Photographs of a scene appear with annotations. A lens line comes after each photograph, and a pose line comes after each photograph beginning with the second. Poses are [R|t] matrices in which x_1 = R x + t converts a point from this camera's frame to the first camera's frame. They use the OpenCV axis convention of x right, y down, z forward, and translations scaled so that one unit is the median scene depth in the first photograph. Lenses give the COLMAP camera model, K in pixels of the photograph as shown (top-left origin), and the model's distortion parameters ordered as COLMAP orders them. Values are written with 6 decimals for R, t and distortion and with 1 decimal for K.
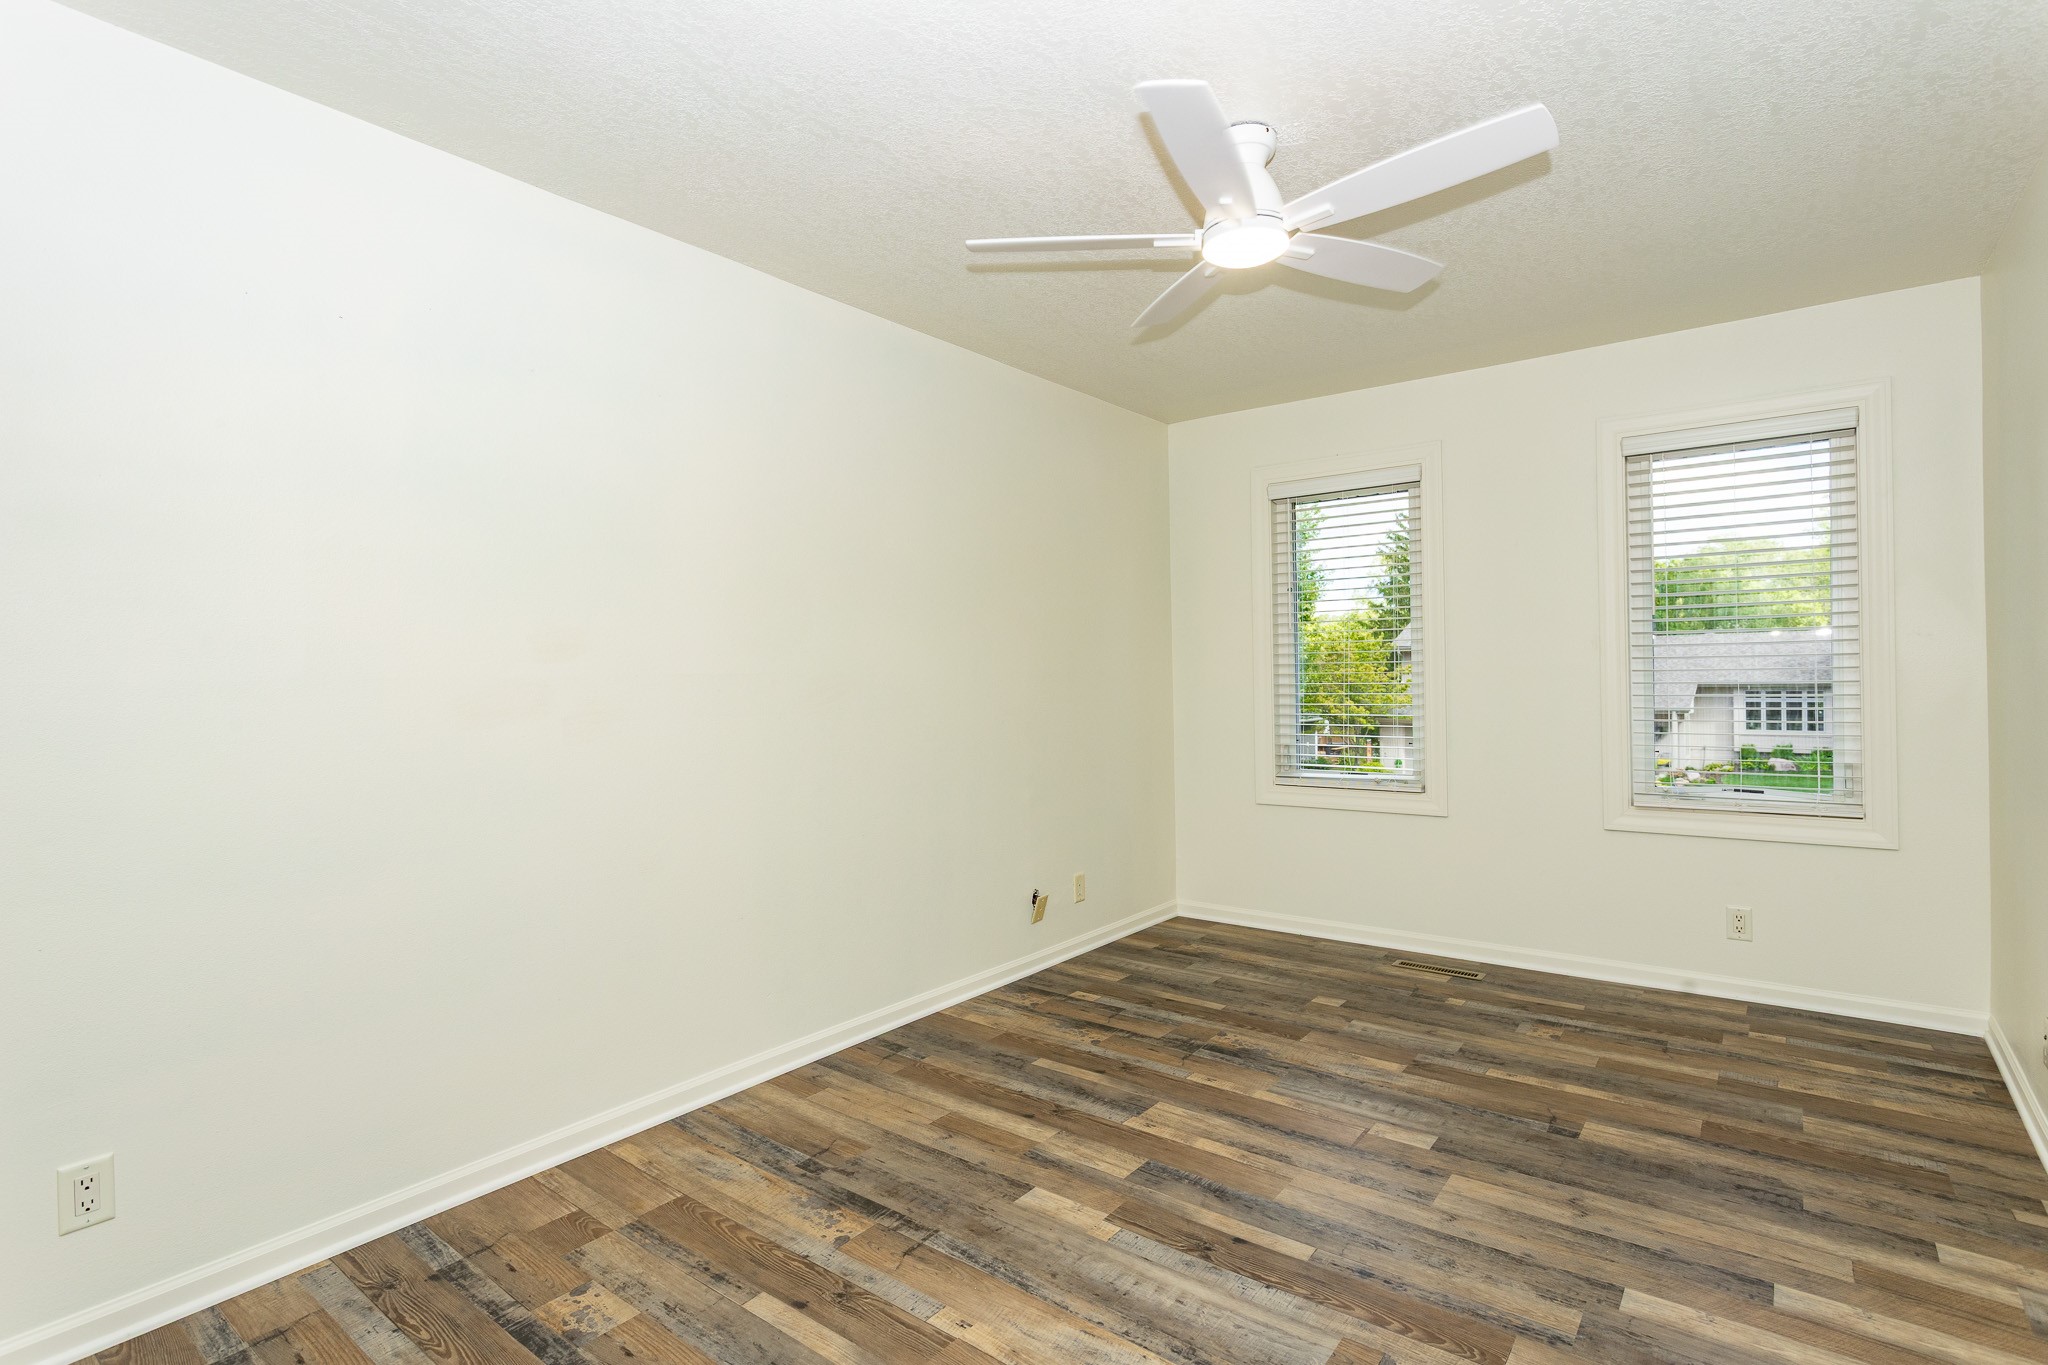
lens RADIAL K [[997.9, 0, 1025.7], [0, 997.9, 675.6], [0, 0, 1]] dist [-0.010532, 0.004040]
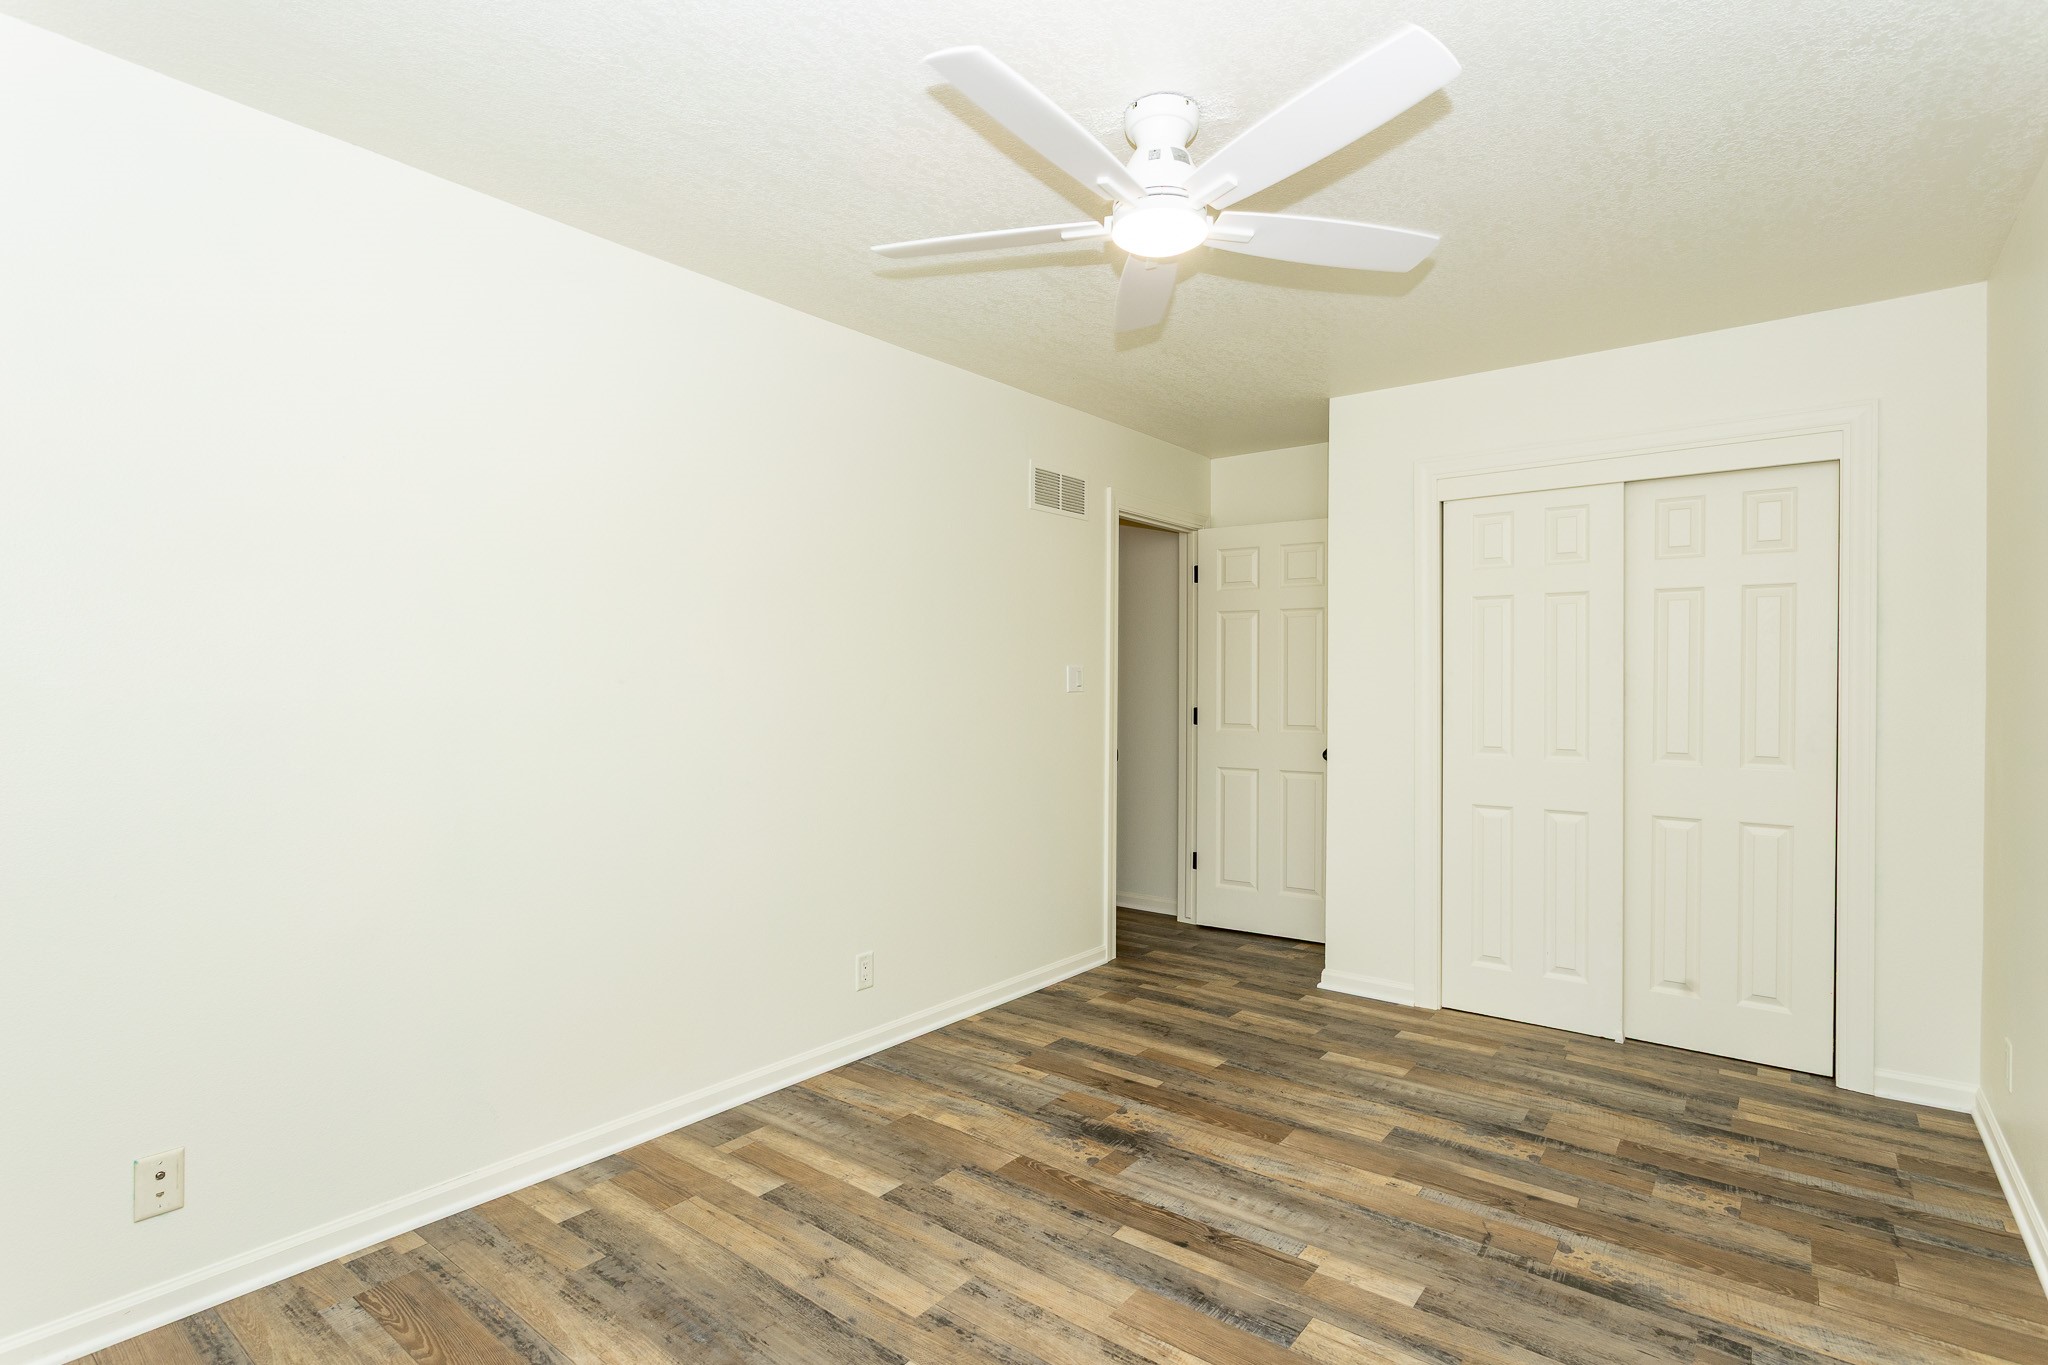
lens RADIAL K [[997.9, 0, 1027.2], [0, 997.9, 684.8], [0, 0, 1]] dist [-0.010532, 0.004040]
pose [[-0.999933, 0.011149, 0.003178, 0.369786], [0.011147, 0.999938, -0.000545, -0.025679], [-0.003184, -0.000510, -0.999995, 2.061805]]
